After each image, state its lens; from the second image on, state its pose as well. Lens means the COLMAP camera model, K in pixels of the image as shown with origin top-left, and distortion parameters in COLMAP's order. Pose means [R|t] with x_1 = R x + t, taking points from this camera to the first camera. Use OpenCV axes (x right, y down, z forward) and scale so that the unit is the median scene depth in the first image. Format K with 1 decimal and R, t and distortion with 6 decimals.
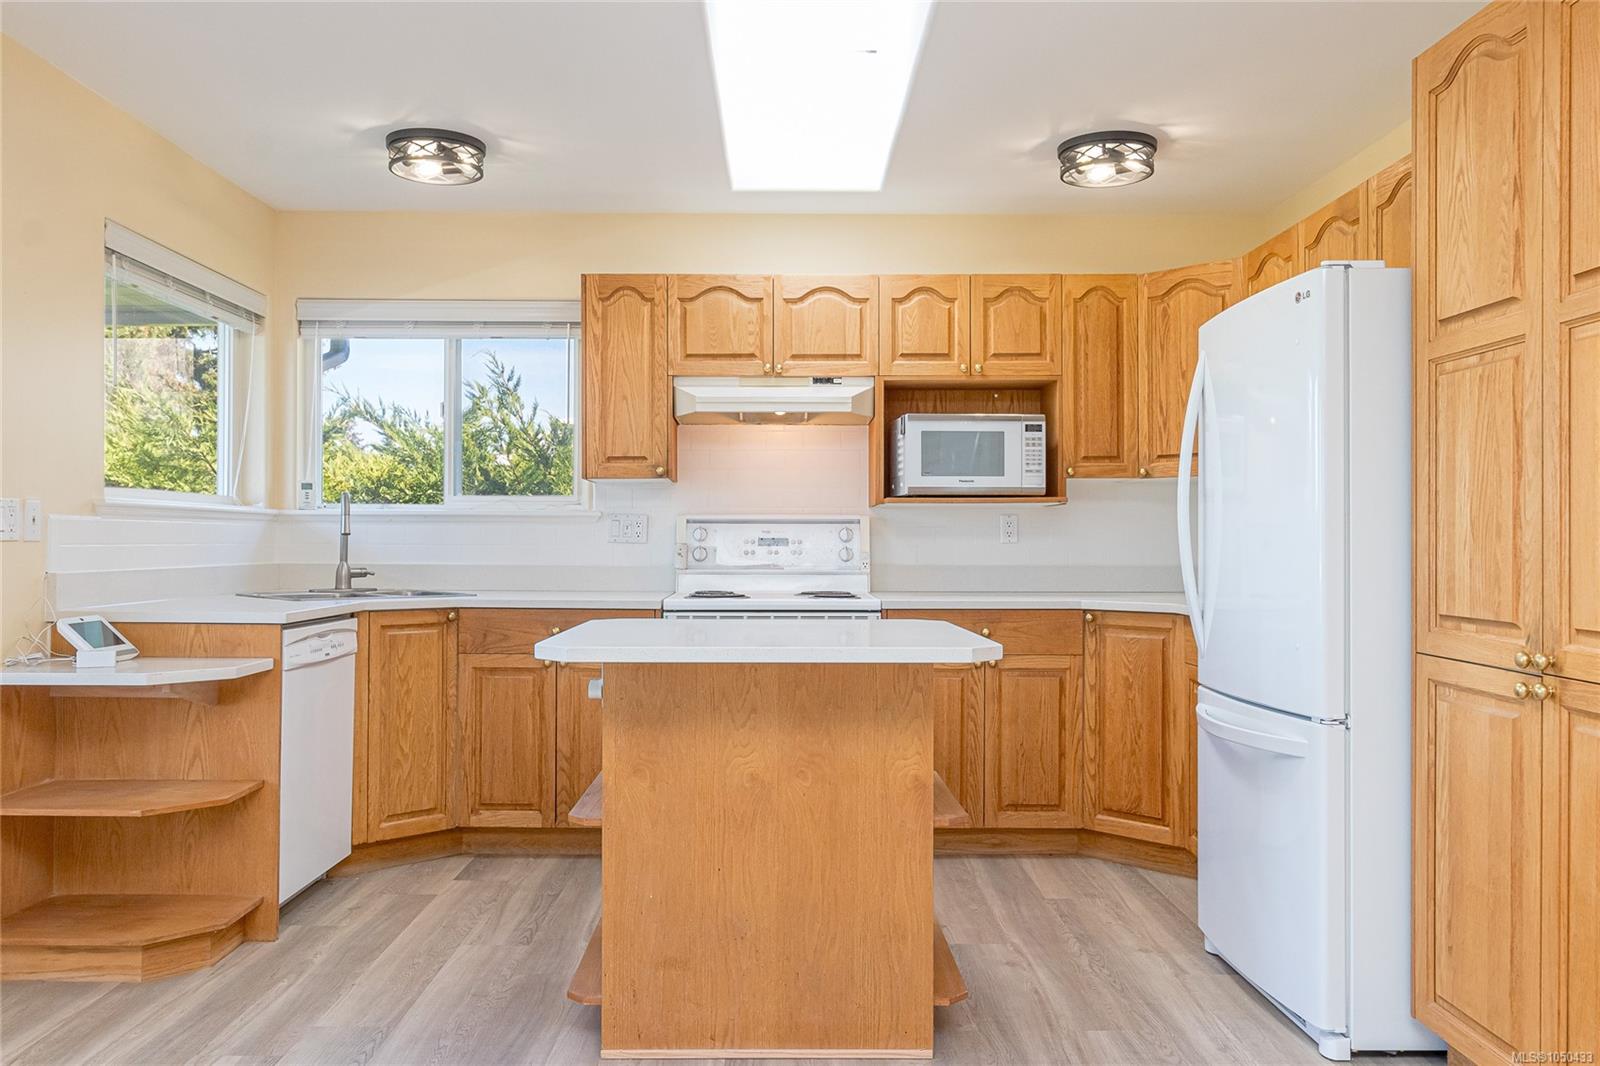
lens RADIAL K [[1208.4, 0, 760.2], [0, 1208.4, 544.7], [0, 0, 1]] dist [0.000483, 0.000651]
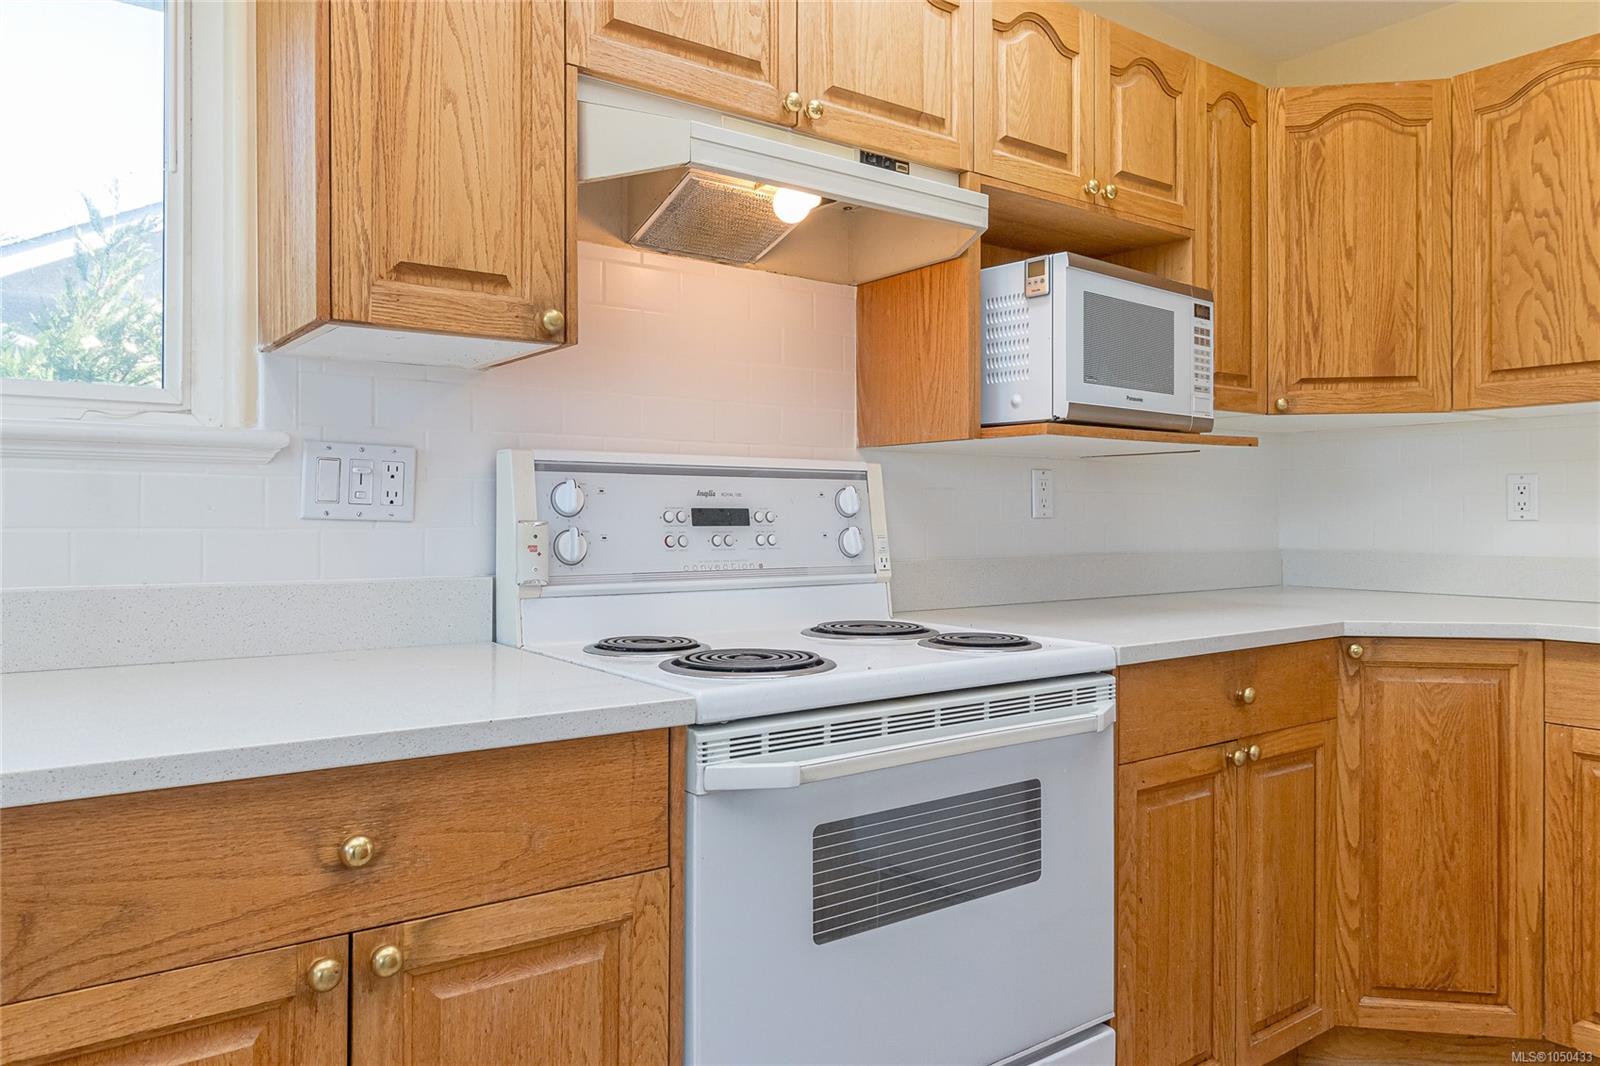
lens RADIAL K [[1089.5, 0, 801.6], [0, 1089.5, 519.3], [0, 0, 1]] dist [-0.005485, 0.003741]
pose [[0.797907, -0.003020, 0.602773, -0.224072], [0.002364, 0.999995, 0.001880, -0.002266], [-0.602775, -0.000075, 0.797911, 0.710818]]
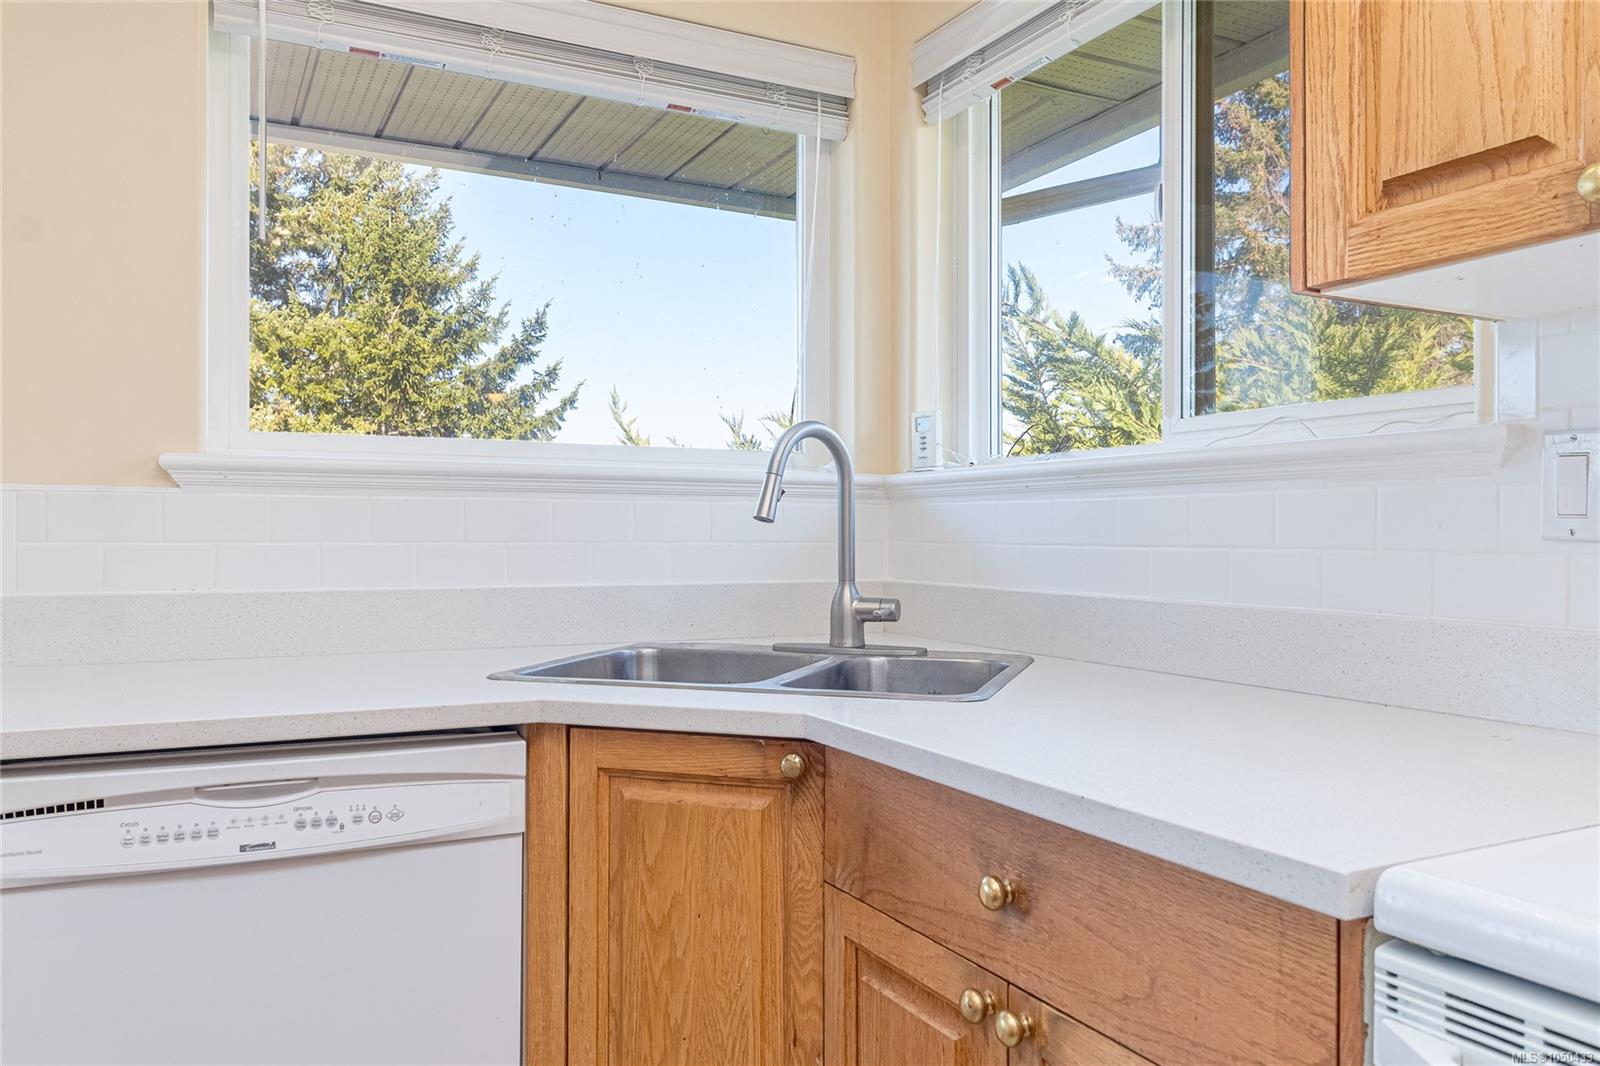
lens RADIAL K [[1208.4, 0, 795.3], [0, 1208.4, 532.6], [0, 0, 1]] dist [0.000483, 0.000651]
pose [[0.455248, -0.005722, -0.890346, 0.034712], [-0.003418, 0.999961, -0.008174, -0.001058], [0.890358, 0.006765, 0.455210, 0.806867]]
